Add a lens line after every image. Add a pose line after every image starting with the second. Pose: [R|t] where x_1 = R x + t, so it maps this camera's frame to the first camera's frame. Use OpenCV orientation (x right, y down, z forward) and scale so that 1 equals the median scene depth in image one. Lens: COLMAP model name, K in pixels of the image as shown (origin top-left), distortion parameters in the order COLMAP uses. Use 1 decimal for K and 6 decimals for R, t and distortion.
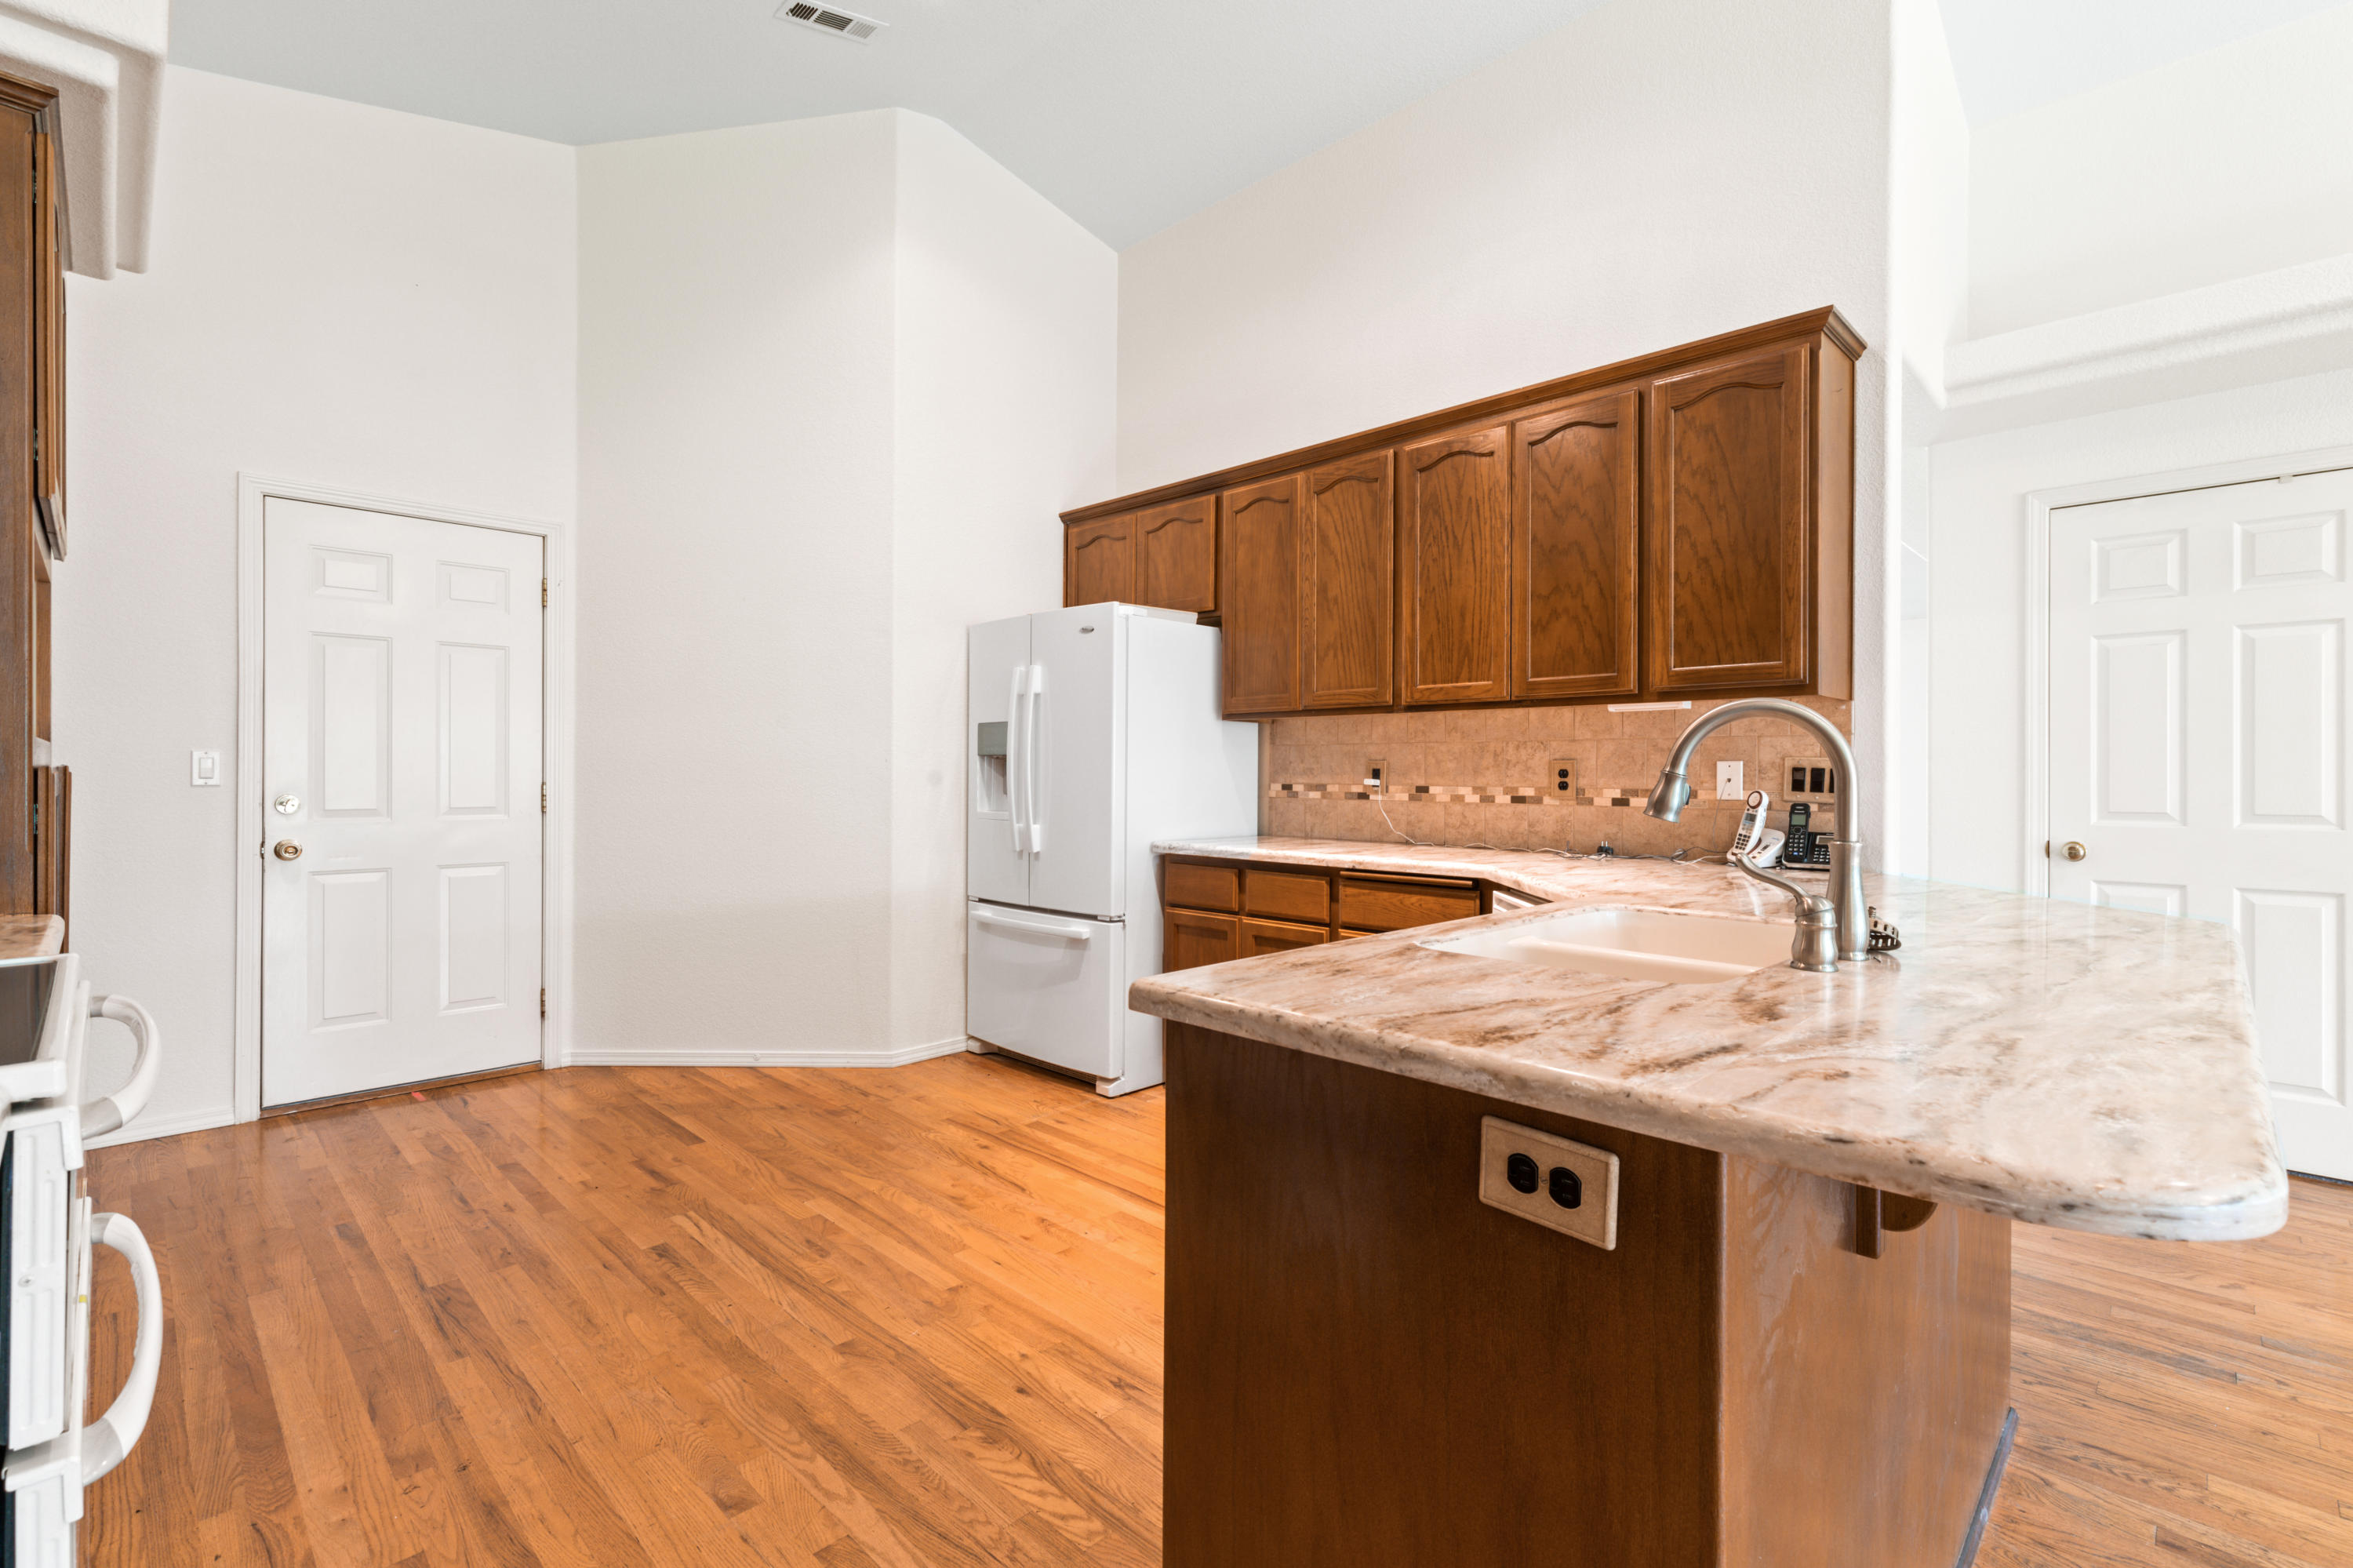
lens RADIAL K [[1052.1, 0, 1190.5], [0, 1052.1, 777.9], [0, 0, 1]] dist [0.007833, -0.001816]
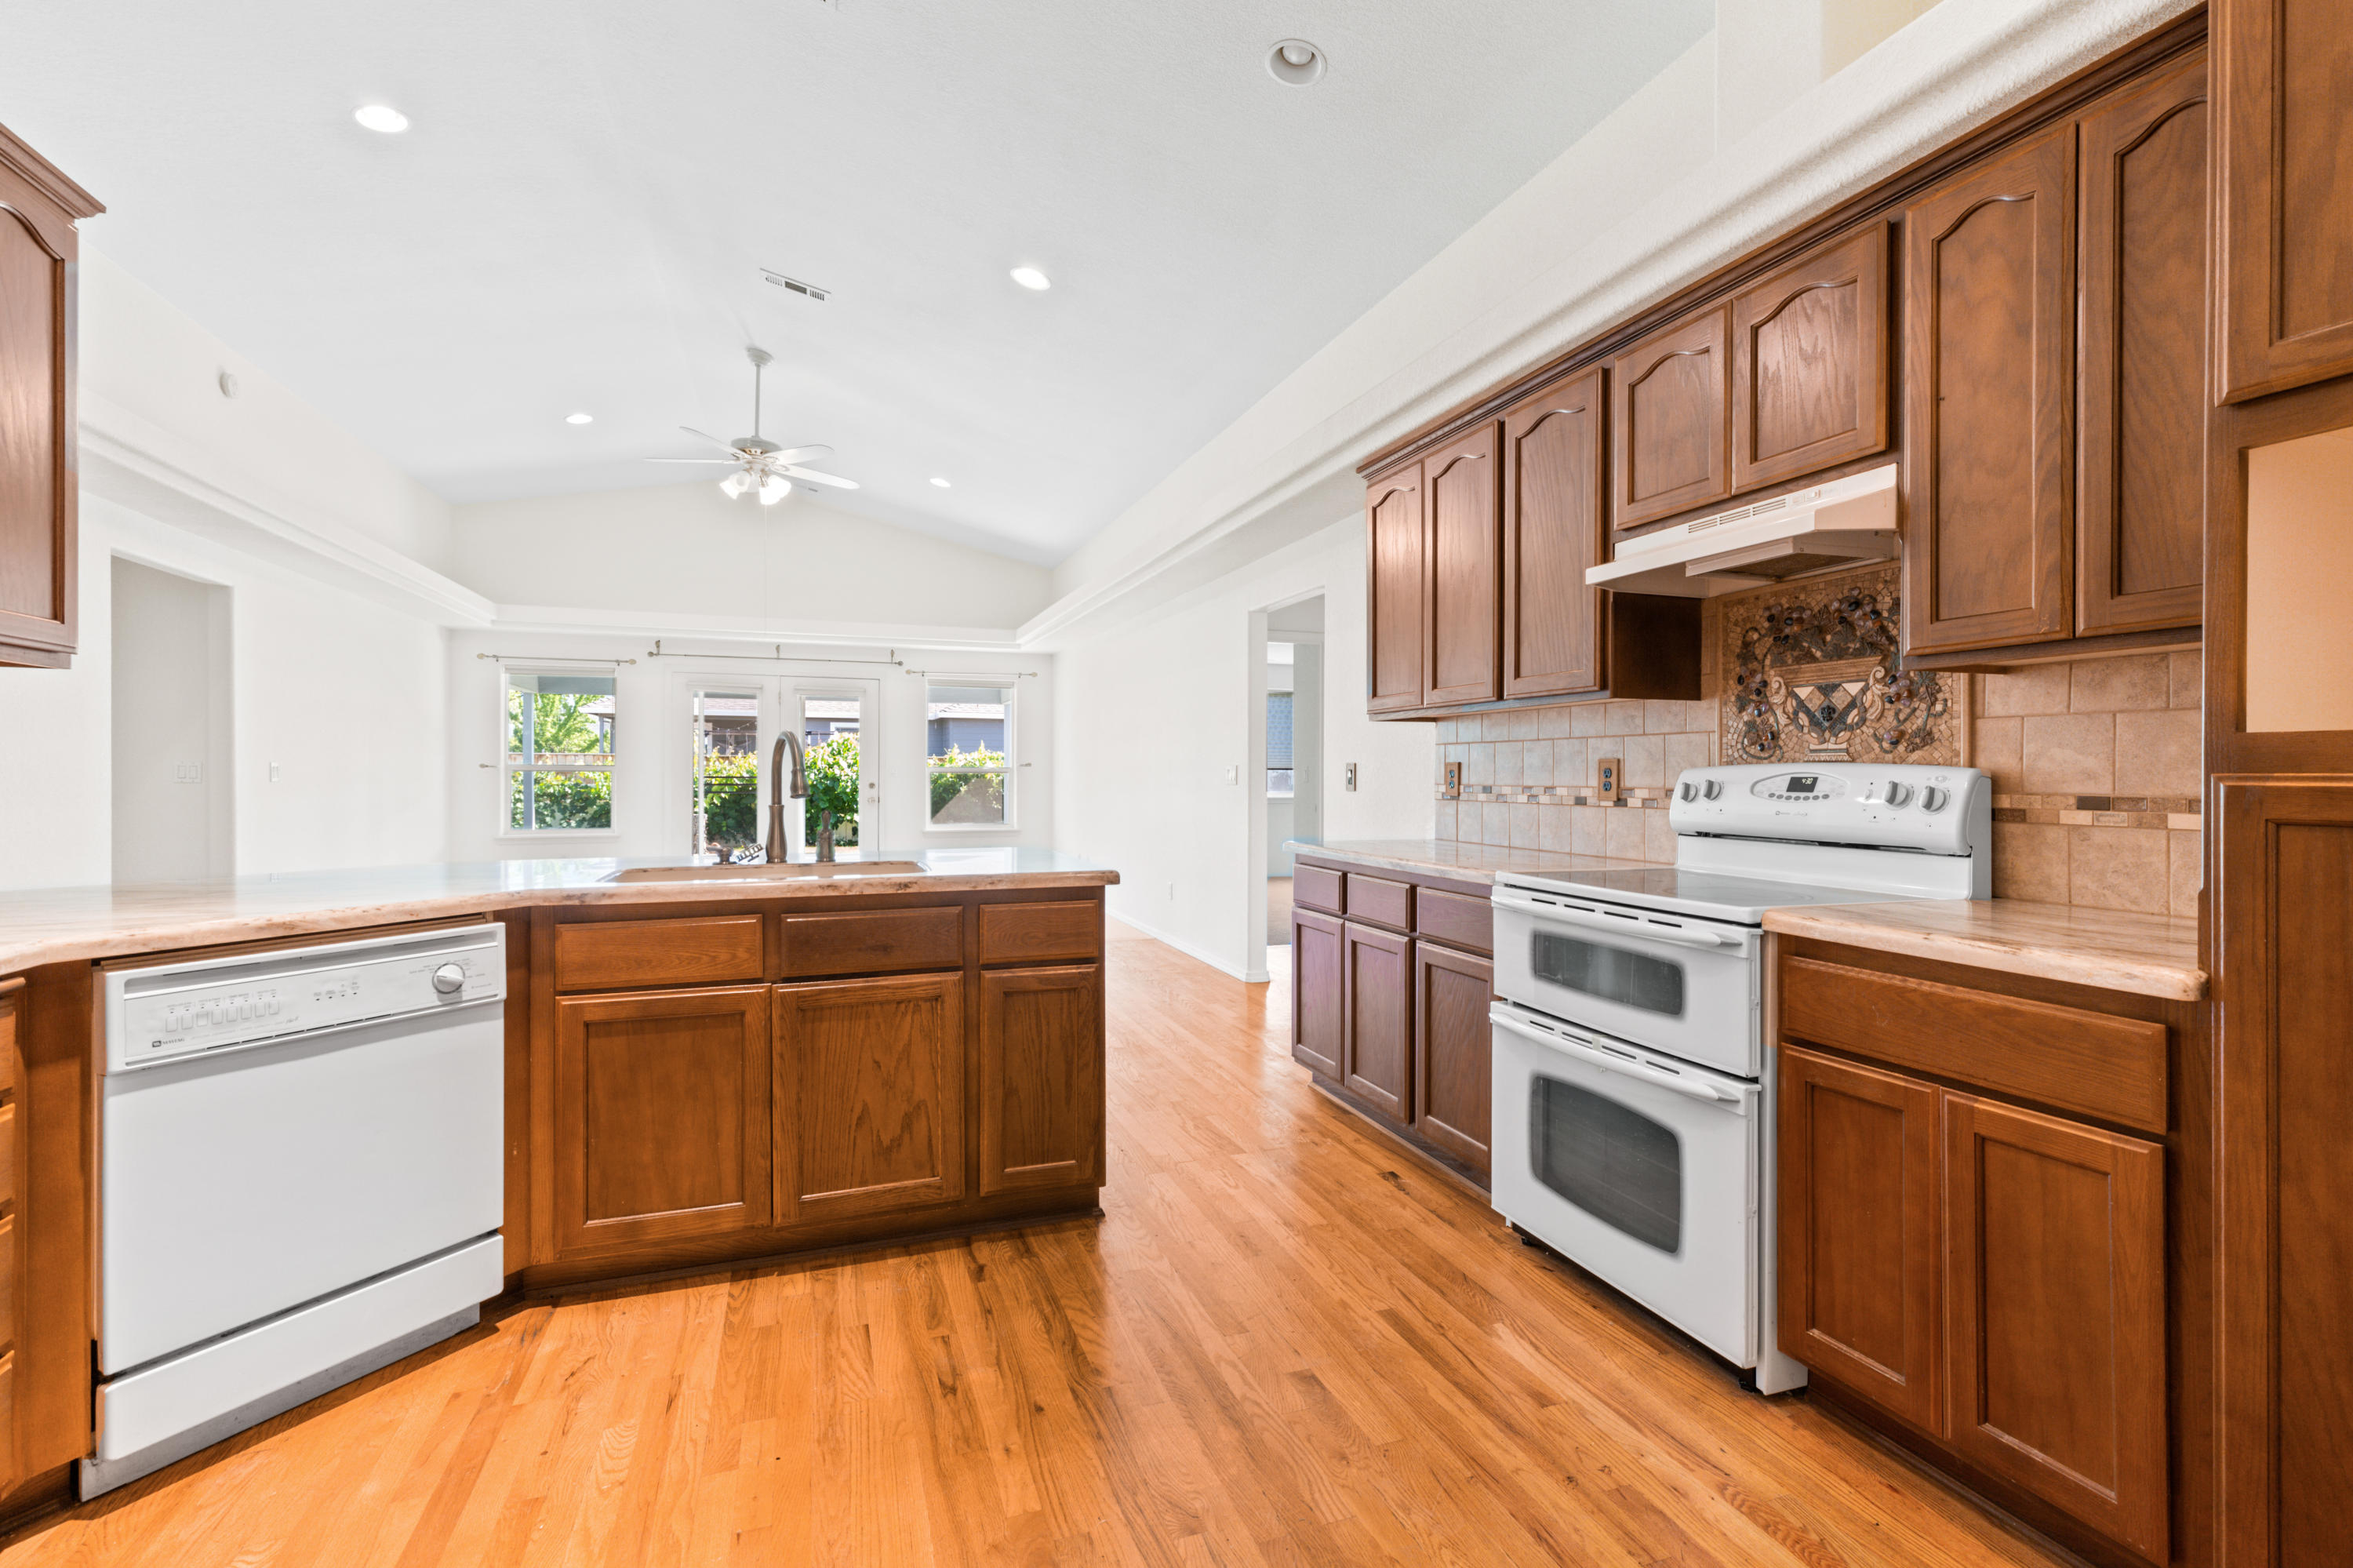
lens RADIAL K [[1052.1, 0, 1189.3], [0, 1052.1, 773.9], [0, 0, 1]] dist [0.007833, -0.001816]
pose [[-0.900521, -0.006811, 0.434760, -0.413348], [-0.004576, 0.999970, 0.006188, -0.005917], [-0.434789, 0.003583, -0.900525, 1.066031]]
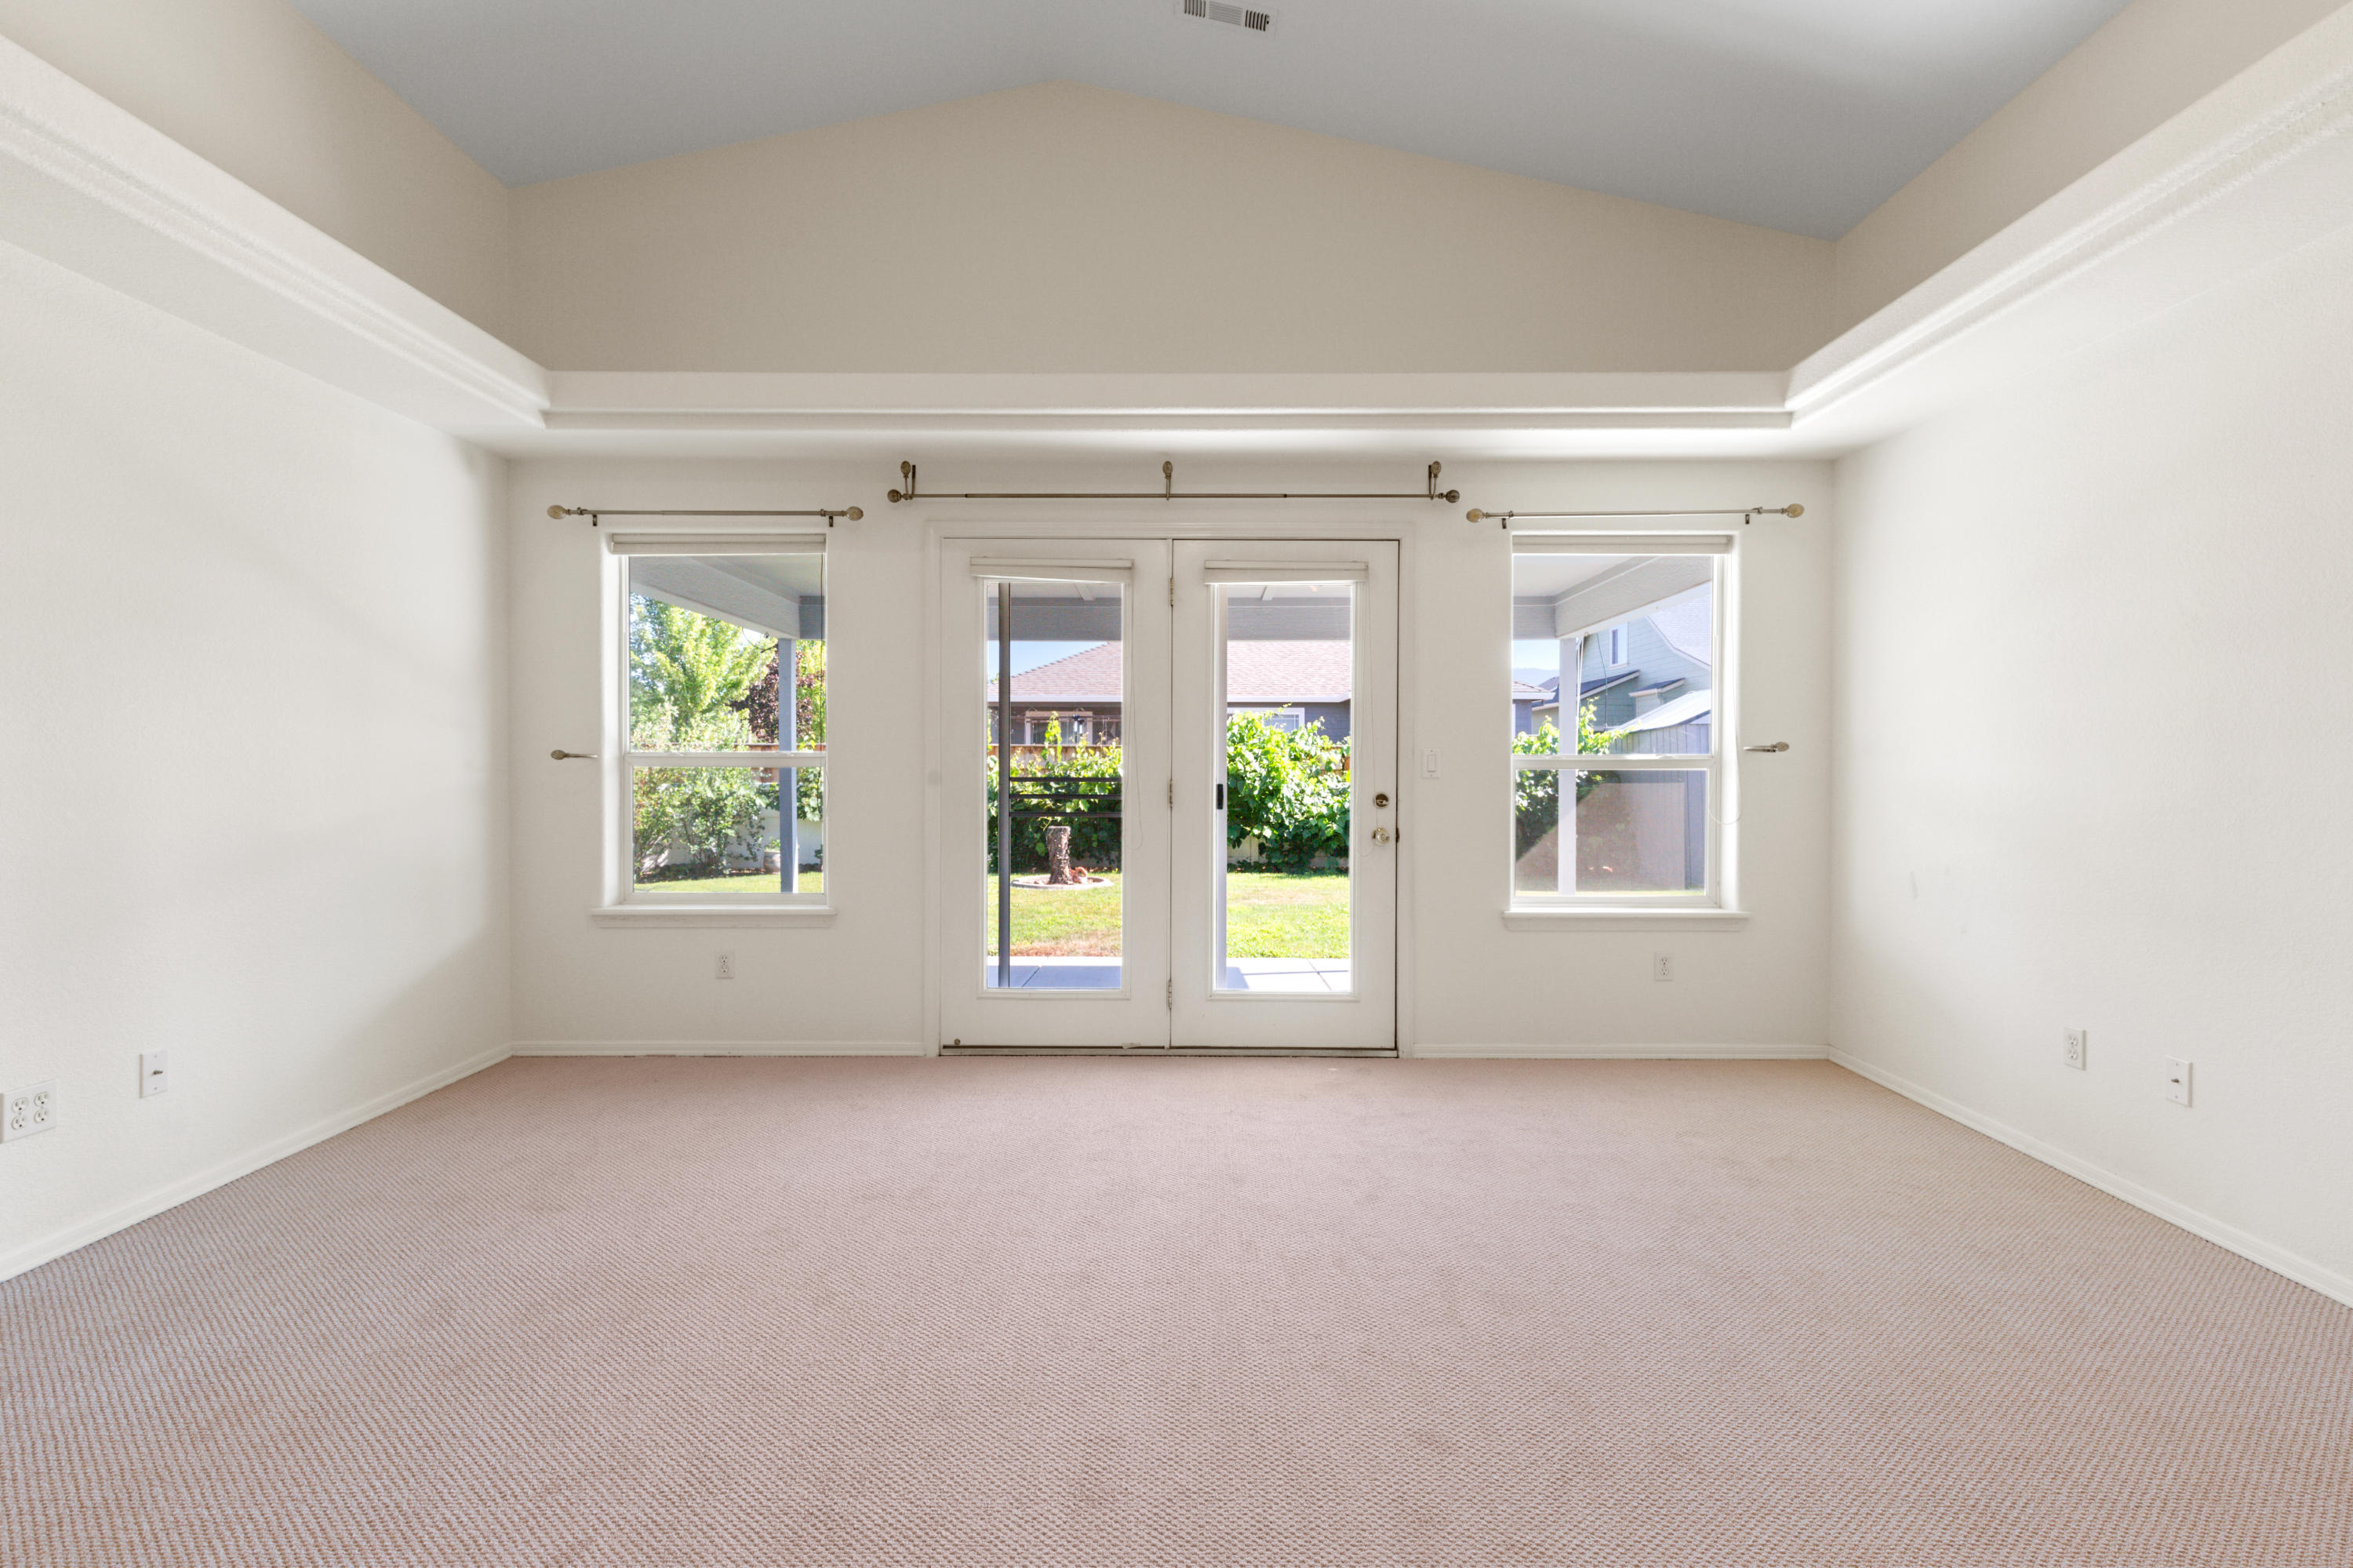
lens RADIAL K [[1052.1, 0, 1184.6], [0, 1052.1, 773.3], [0, 0, 1]] dist [0.007833, -0.001816]
pose [[-0.697450, -0.009451, 0.716572, 0.984005], [-0.001426, 0.999929, 0.011801, 0.004442], [-0.716632, 0.007209, -0.697414, -0.219435]]
